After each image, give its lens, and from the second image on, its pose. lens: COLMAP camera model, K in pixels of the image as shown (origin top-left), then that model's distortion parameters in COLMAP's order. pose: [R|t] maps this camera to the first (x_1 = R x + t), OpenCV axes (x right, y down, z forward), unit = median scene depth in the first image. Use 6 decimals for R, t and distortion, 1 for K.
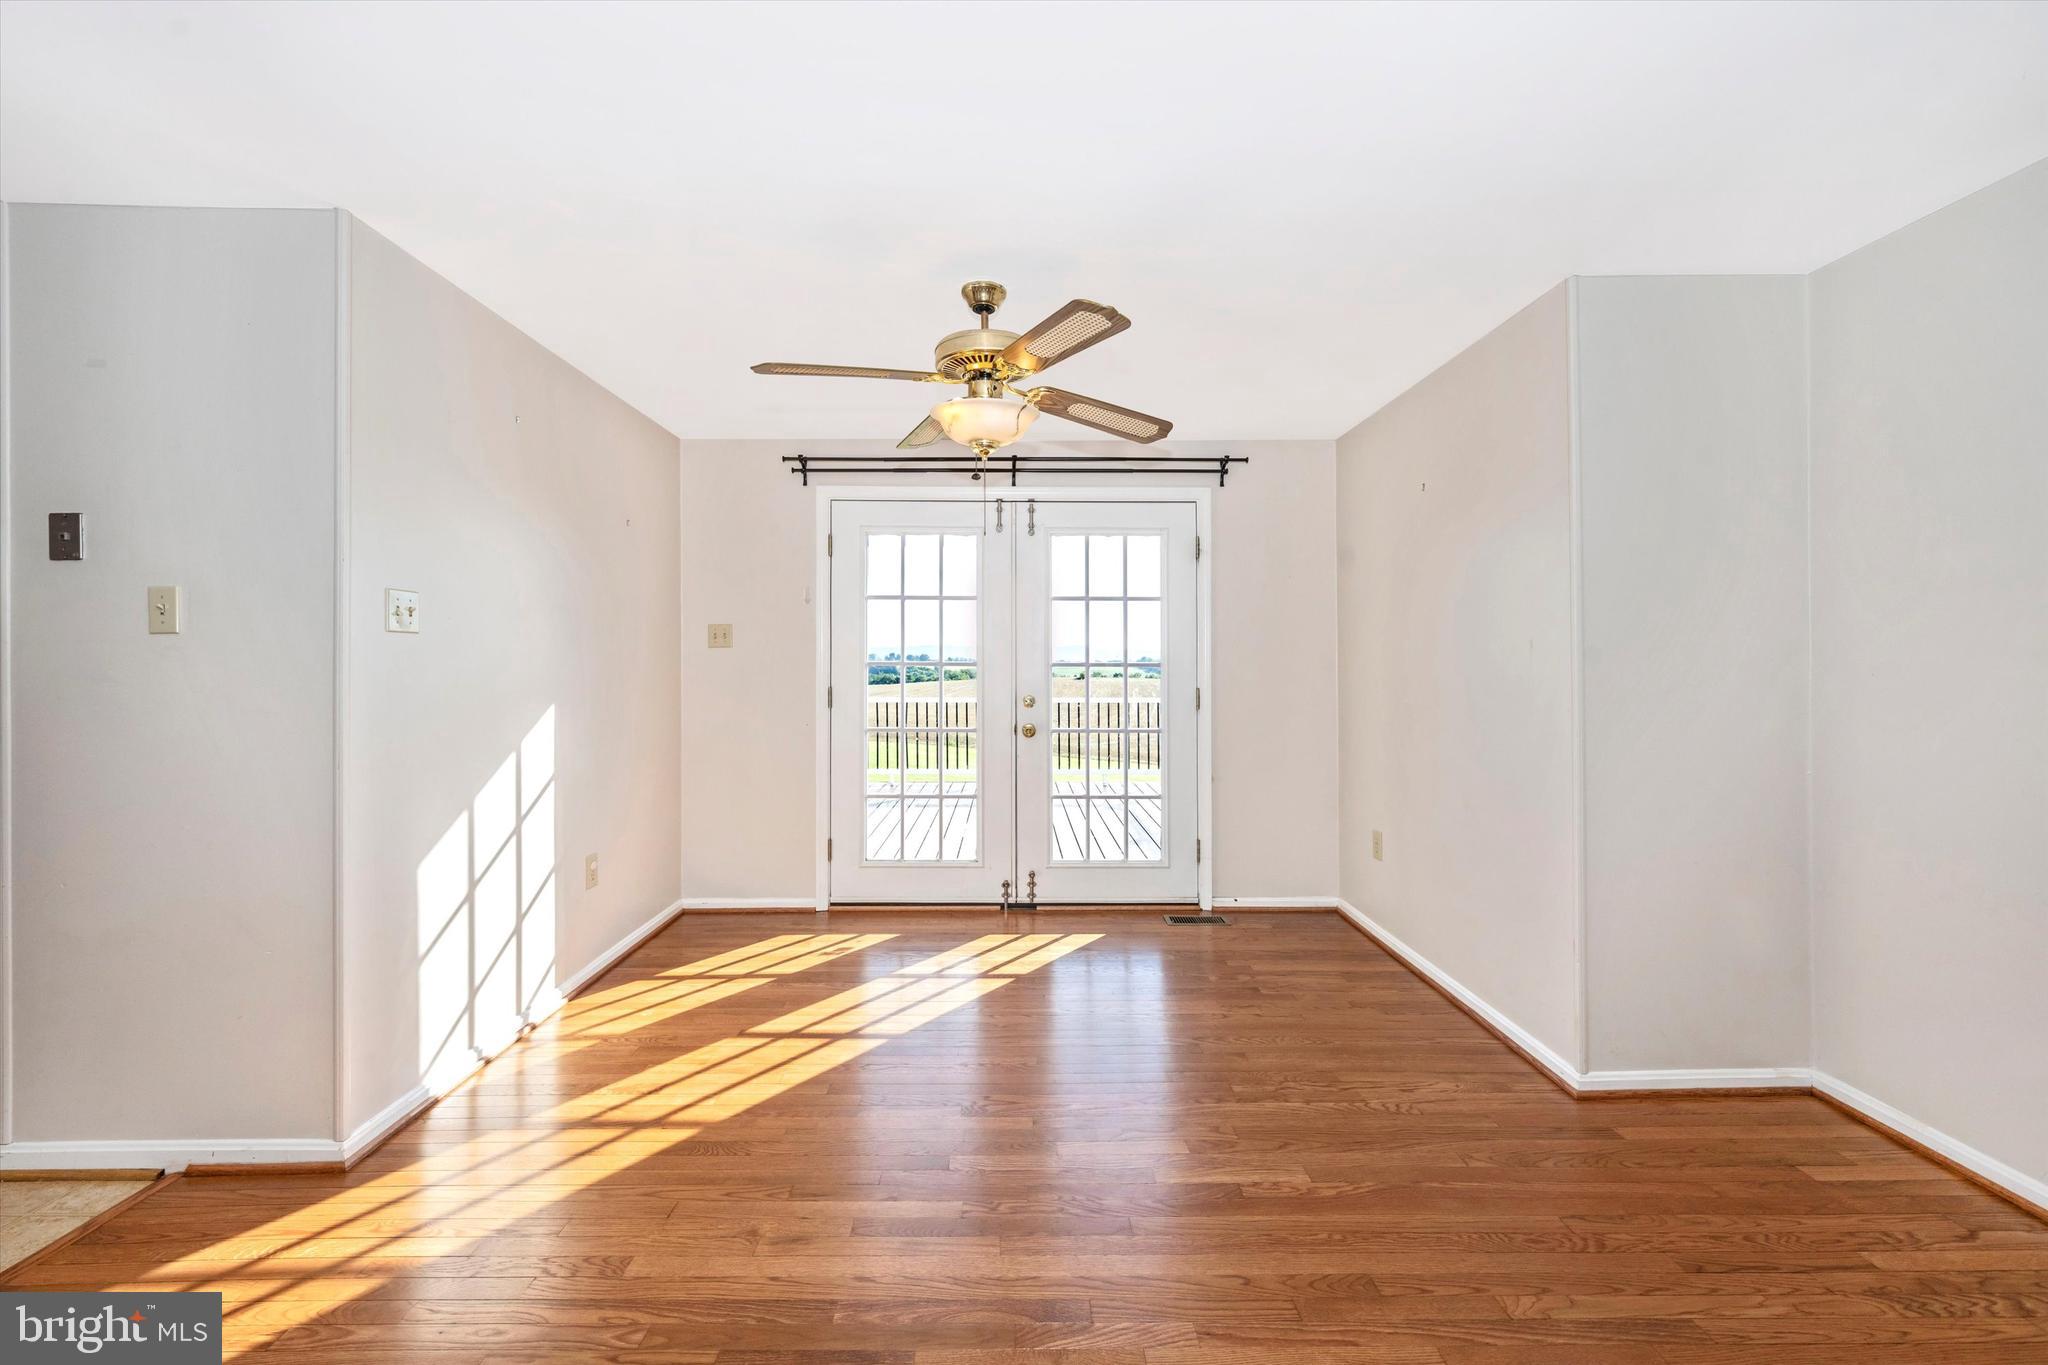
lens RADIAL K [[816.4, 0, 1007.2], [0, 816.4, 570.2], [0, 0, 1]] dist [0.003794, -0.001046]
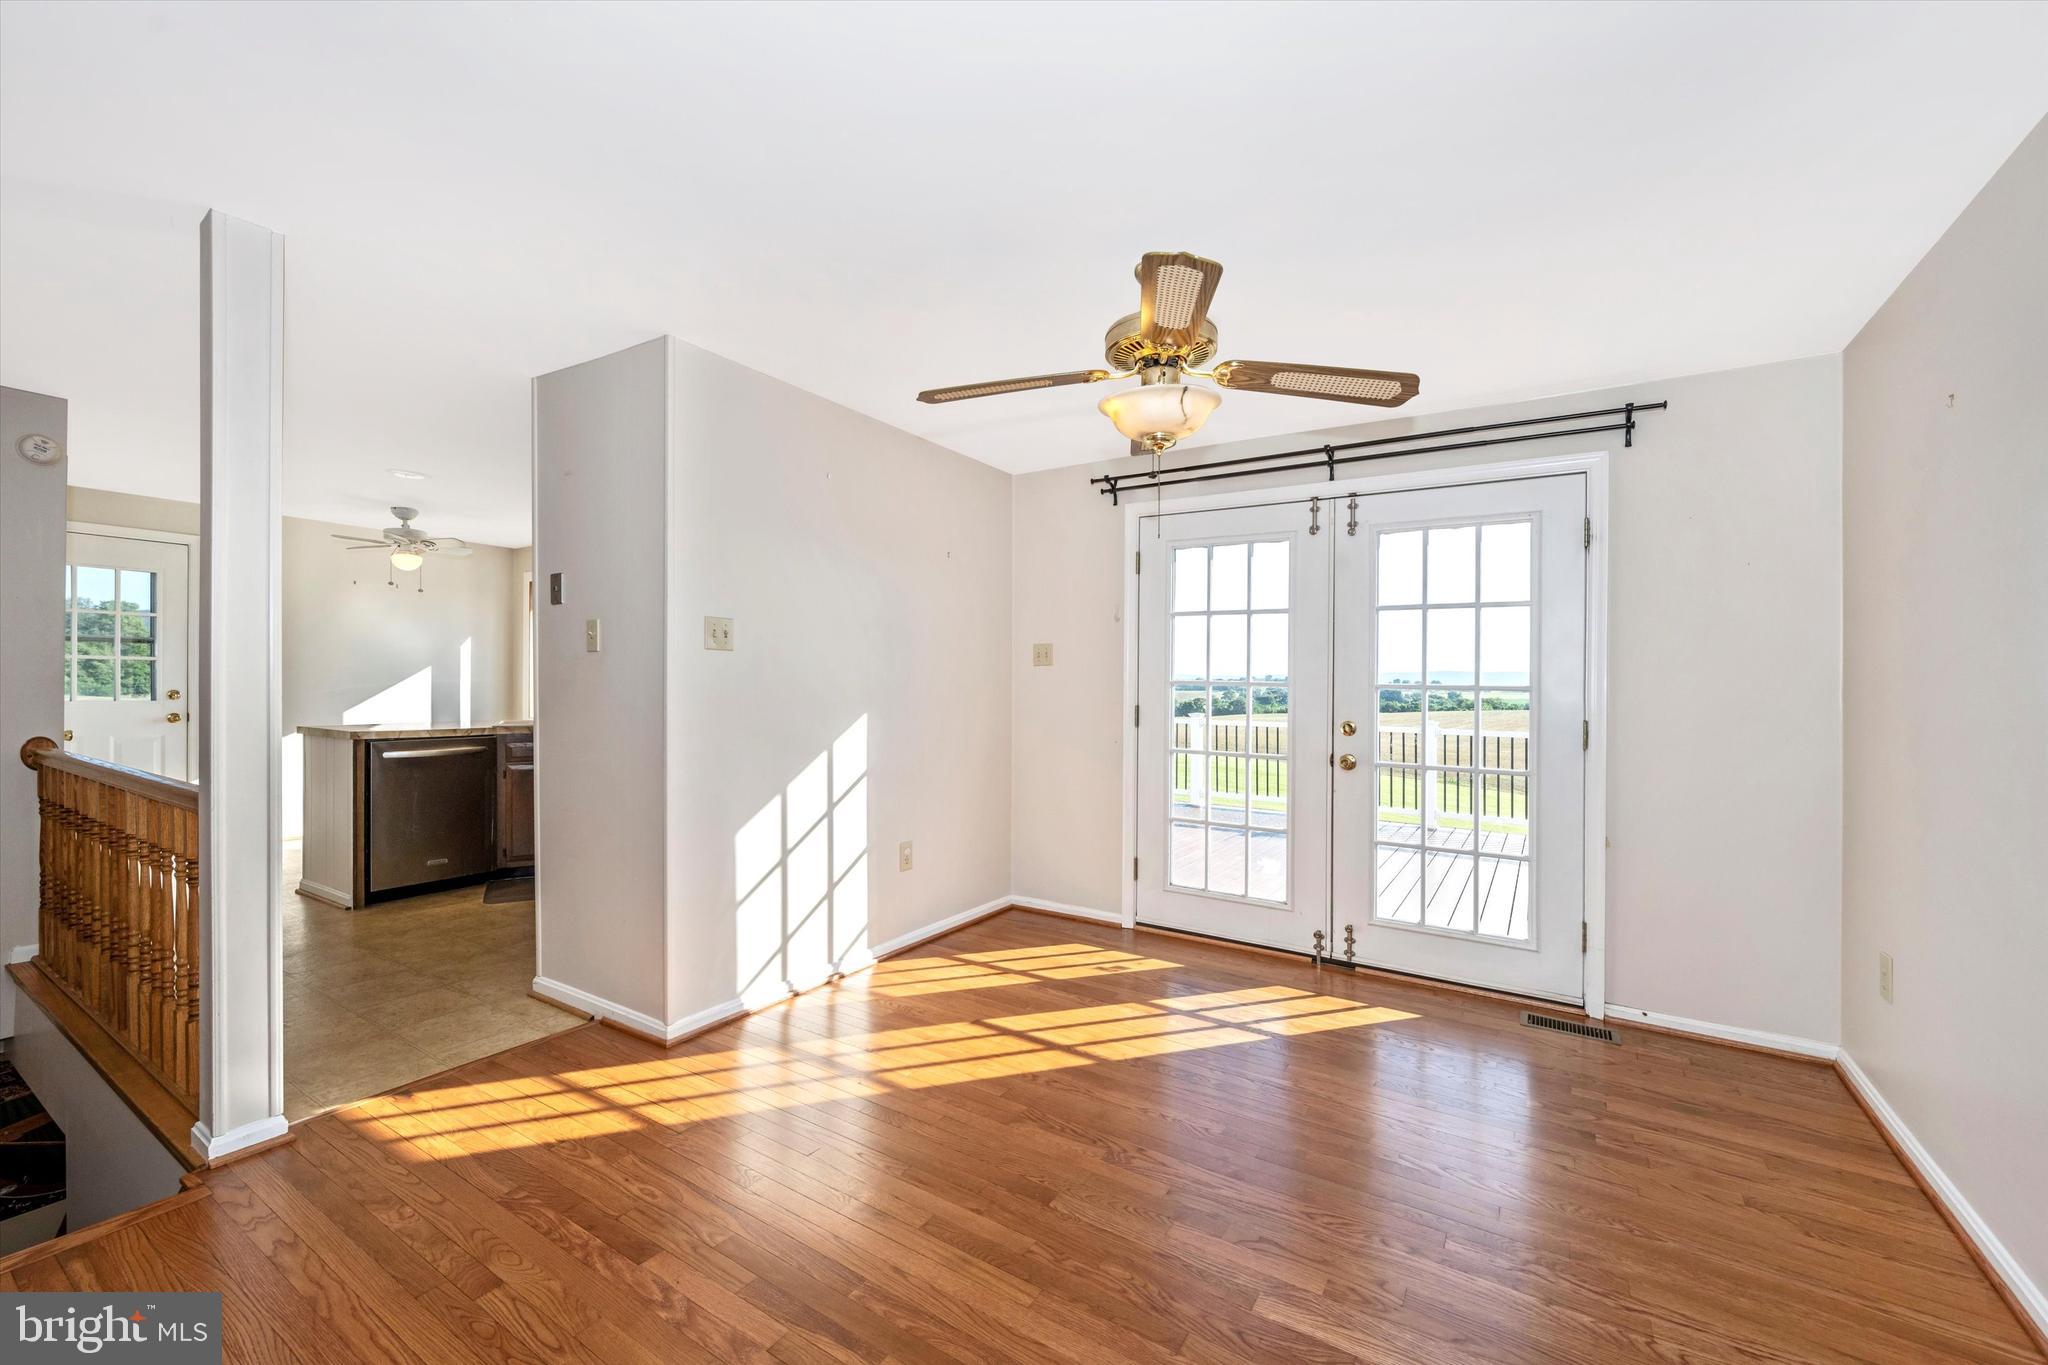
lens RADIAL K [[816.4, 0, 1022.5], [0, 816.4, 612.3], [0, 0, 1]] dist [0.003794, -0.001046]
pose [[0.840676, -0.033922, -0.540475, 0.296283], [0.045973, 0.998904, 0.008814, 0.020939], [0.539583, -0.032257, 0.841314, 0.135865]]
